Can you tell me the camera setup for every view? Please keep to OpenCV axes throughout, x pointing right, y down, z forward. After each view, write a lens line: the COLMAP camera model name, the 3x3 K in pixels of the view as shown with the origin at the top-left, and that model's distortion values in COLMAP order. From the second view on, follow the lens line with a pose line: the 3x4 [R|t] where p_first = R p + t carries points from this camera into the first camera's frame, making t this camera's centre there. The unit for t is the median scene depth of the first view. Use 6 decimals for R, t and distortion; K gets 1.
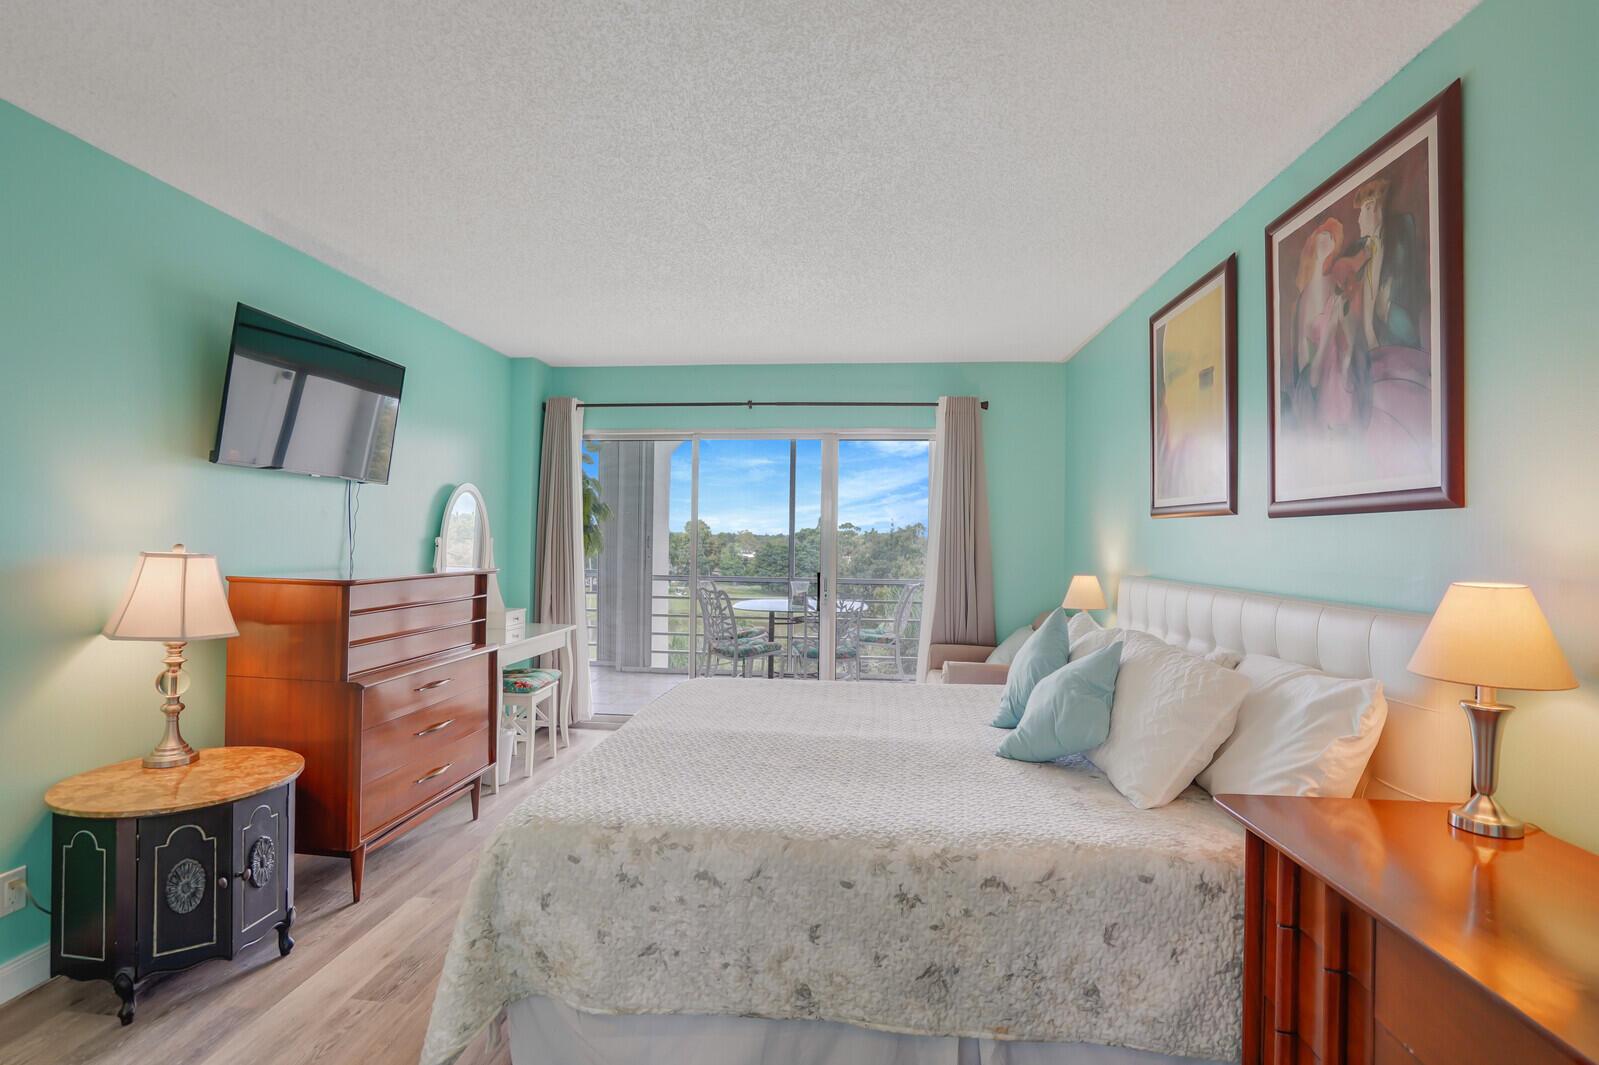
lens RADIAL K [[753.8, 0, 788.8], [0, 753.8, 531.8], [0, 0, 1]] dist [-0.057085, 0.021081]
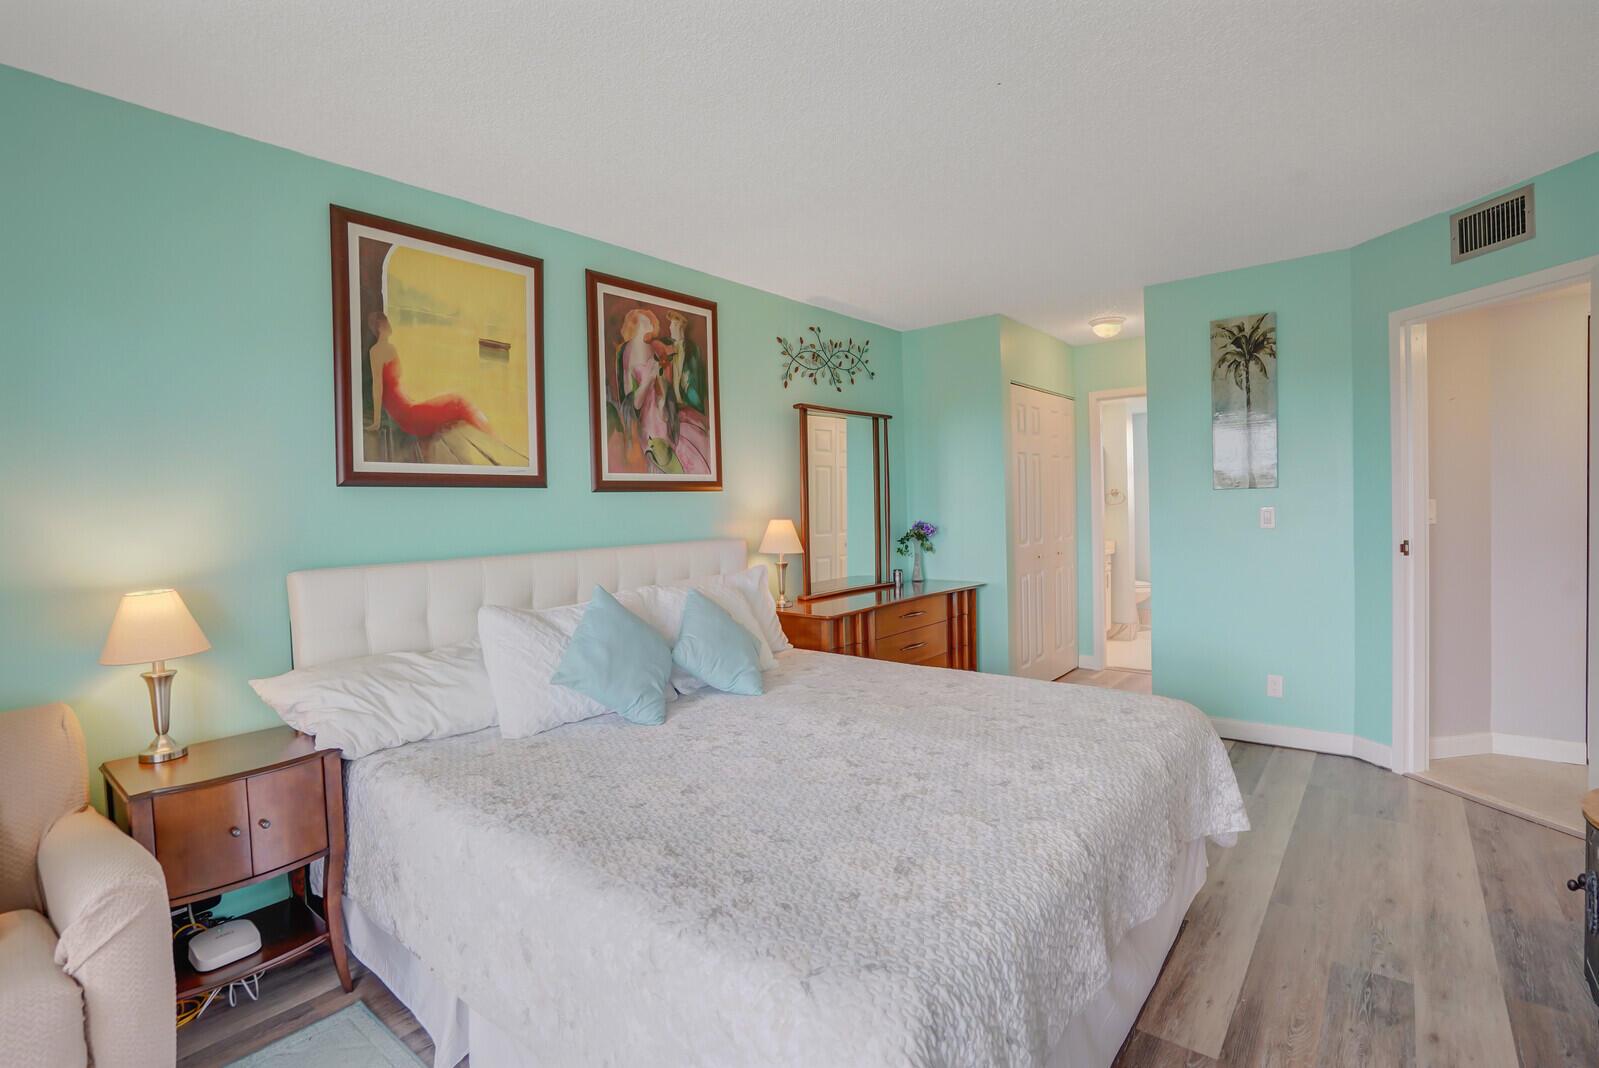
lens RADIAL K [[756.9, 0, 788.8], [0, 756.9, 535.8], [0, 0, 1]] dist [-0.064234, 0.025902]
pose [[-0.826715, -0.007831, 0.562567, -0.466782], [0.015608, 0.999199, 0.036846, 0.017539], [-0.562405, 0.039242, -0.825930, 2.235219]]
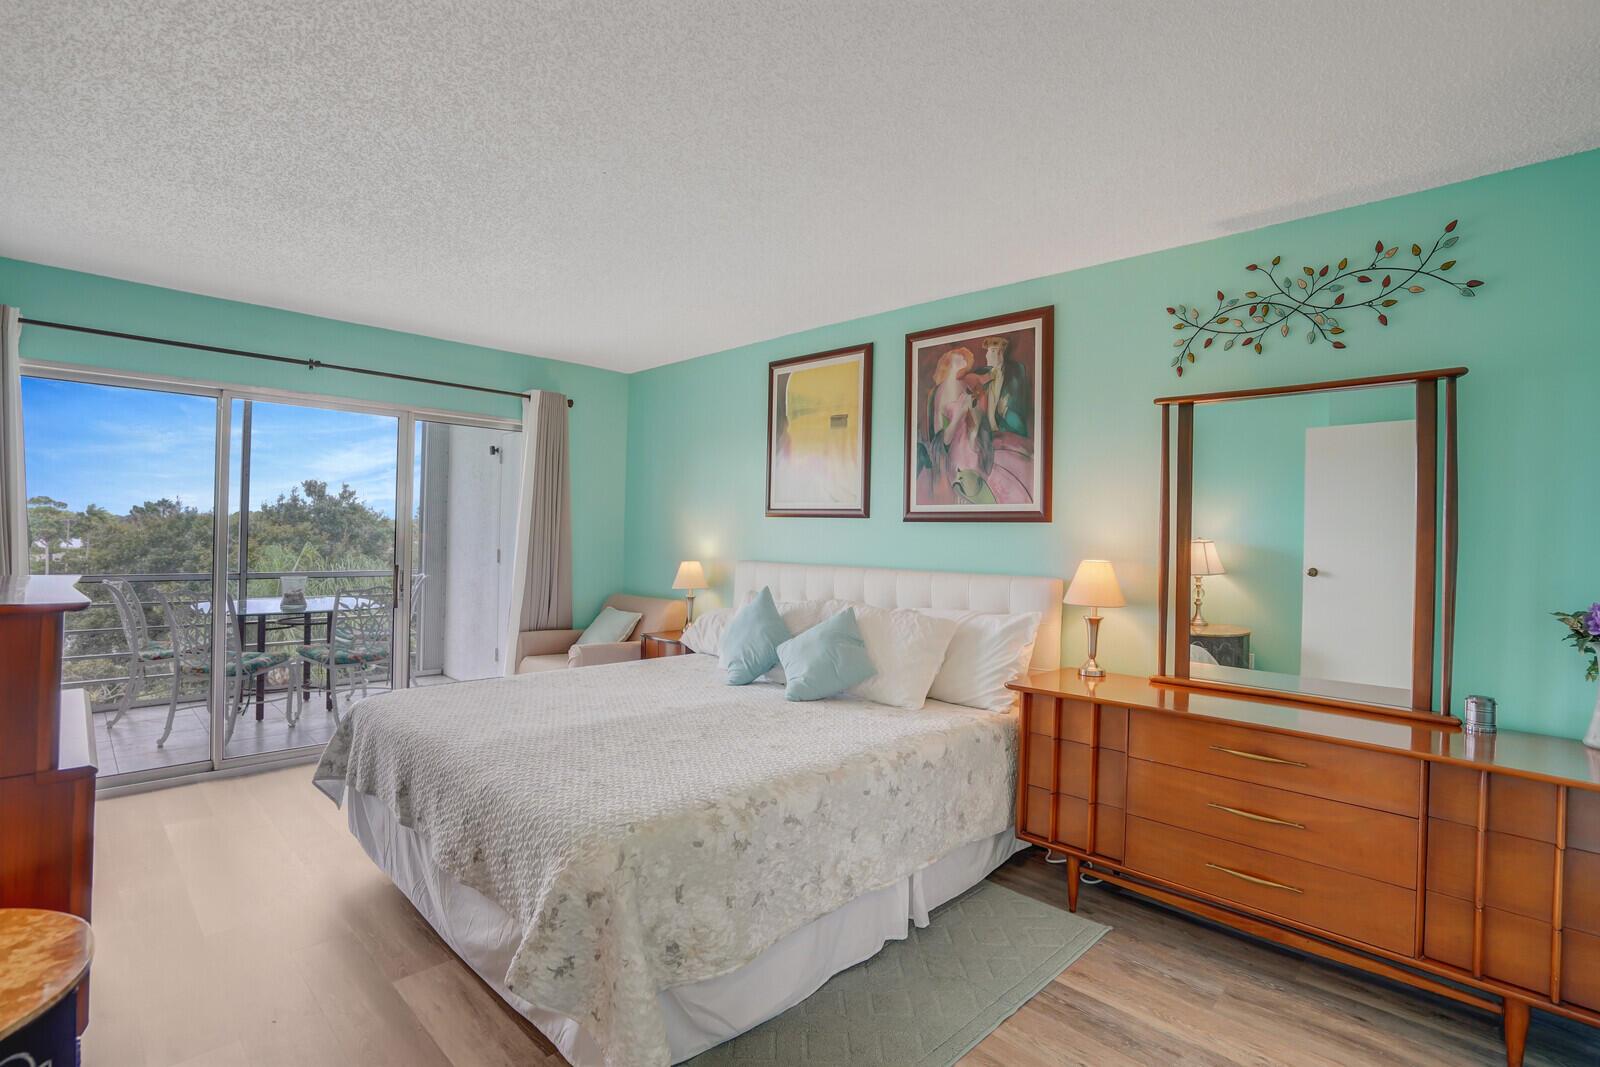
lens RADIAL K [[757.3, 0, 789.3], [0, 757.3, 535.3], [0, 0, 1]] dist [-0.064234, 0.025902]
pose [[0.630552, 0.000055, 0.776147, -0.867104], [-0.020078, 0.999666, 0.016241, -0.013713], [-0.775888, -0.025825, 0.630342, 0.204000]]
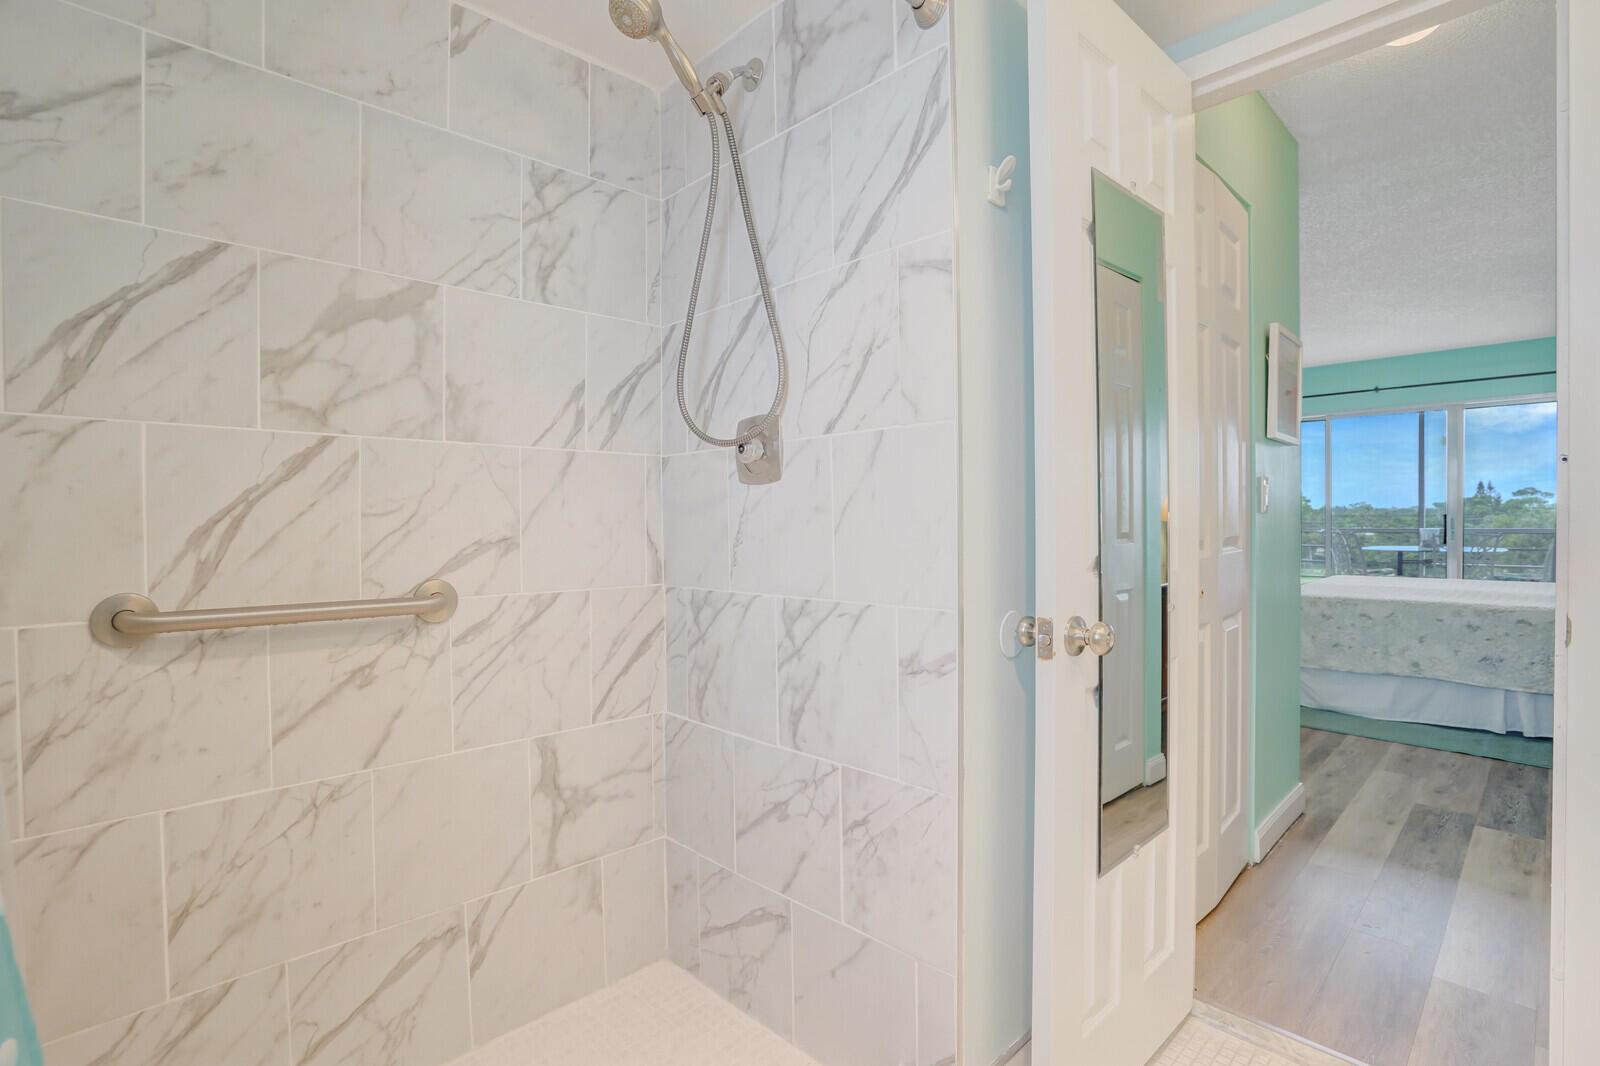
lens RADIAL K [[754.3, 0, 789.3], [0, 754.3, 532.3], [0, 0, 1]] dist [-0.057085, 0.021081]
pose [[0.752451, -0.009166, -0.658584, 0.044080], [0.026760, 0.999503, 0.016664, 0.083742], [0.658104, -0.030163, 0.752323, -1.659417]]
